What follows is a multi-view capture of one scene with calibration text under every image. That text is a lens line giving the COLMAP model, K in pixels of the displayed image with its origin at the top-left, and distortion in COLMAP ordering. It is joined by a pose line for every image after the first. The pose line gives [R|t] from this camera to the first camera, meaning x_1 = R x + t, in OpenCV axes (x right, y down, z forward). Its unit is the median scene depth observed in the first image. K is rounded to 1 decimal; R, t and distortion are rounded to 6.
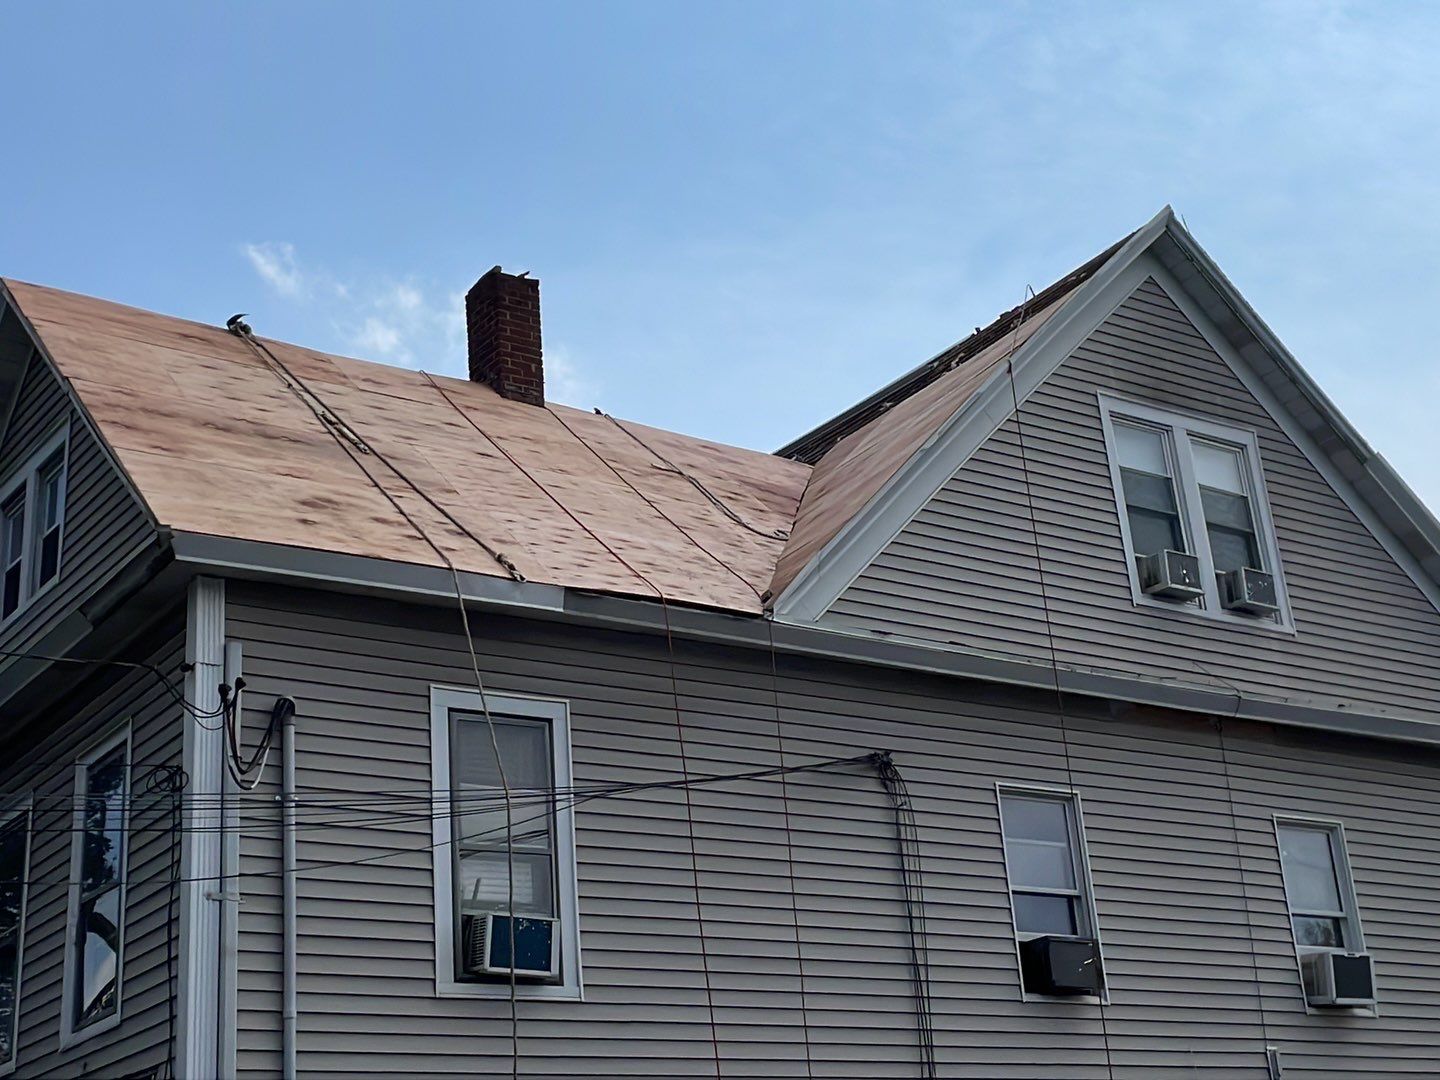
lens RADIAL K [[2159.7, 0, 718.3], [0, 2159.7, 535.5], [0, 0, 1]] dist [0.079868, 0.000000]
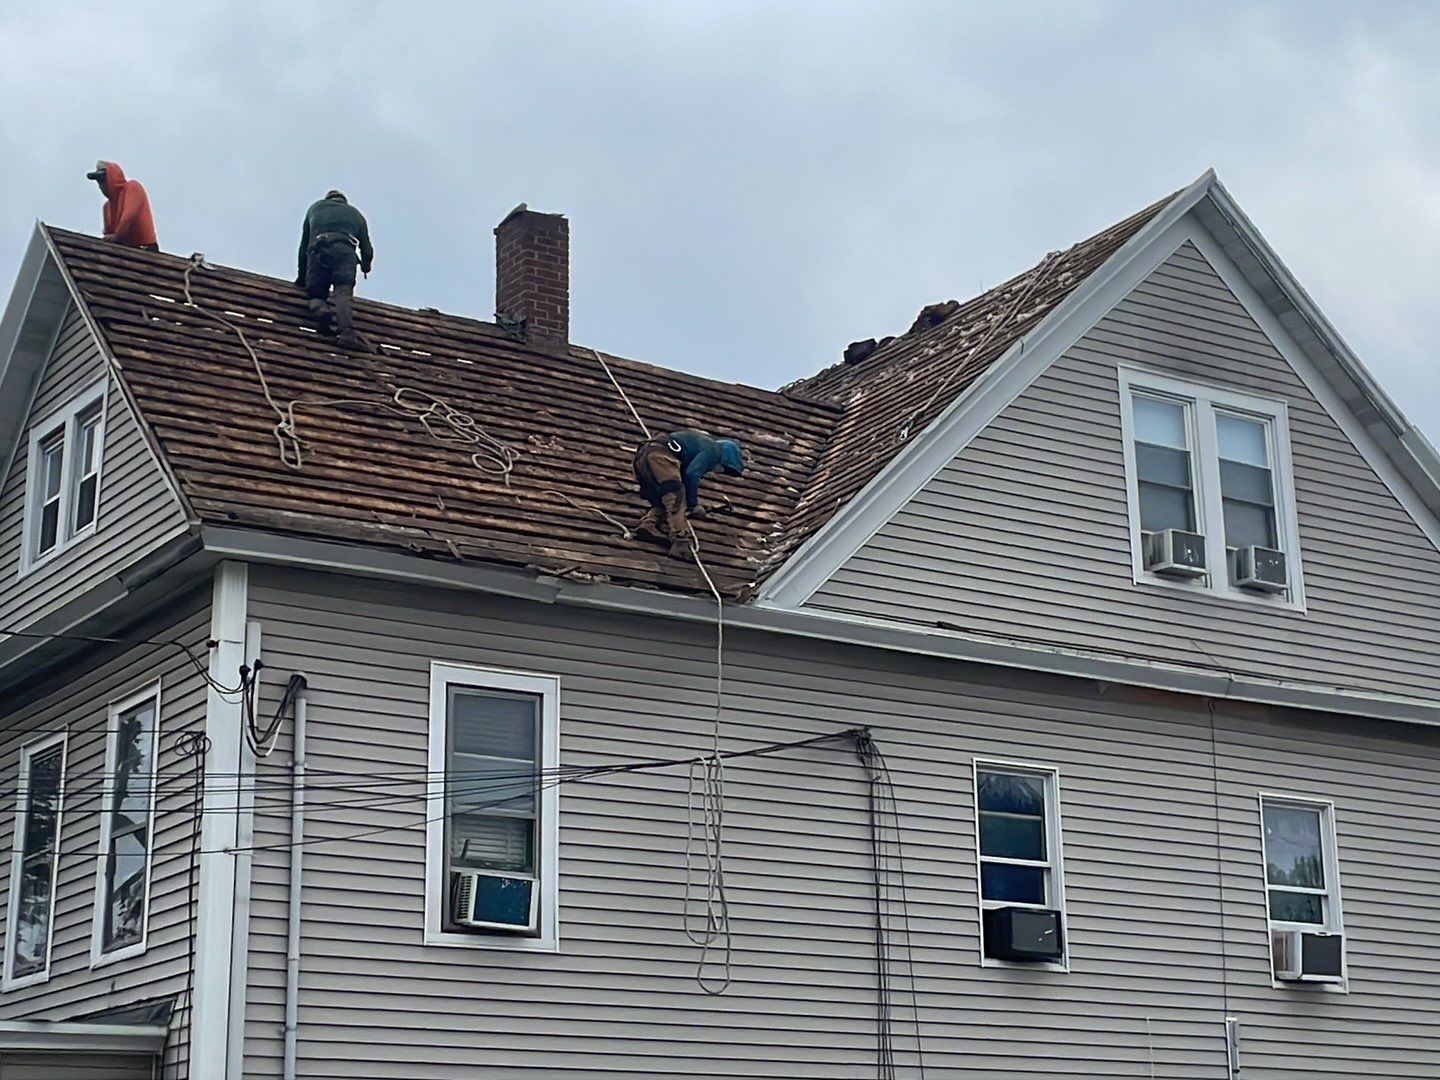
lens RADIAL K [[2653.2, 0, 726.0], [0, 2653.2, 543.7], [0, 0, 1]] dist [0.094317, 0.000000]
pose [[0.997723, 0.050692, -0.044484, 0.061342], [-0.046396, 0.994604, 0.092786, -0.102988], [0.048947, -0.090511, 0.994692, -0.273745]]
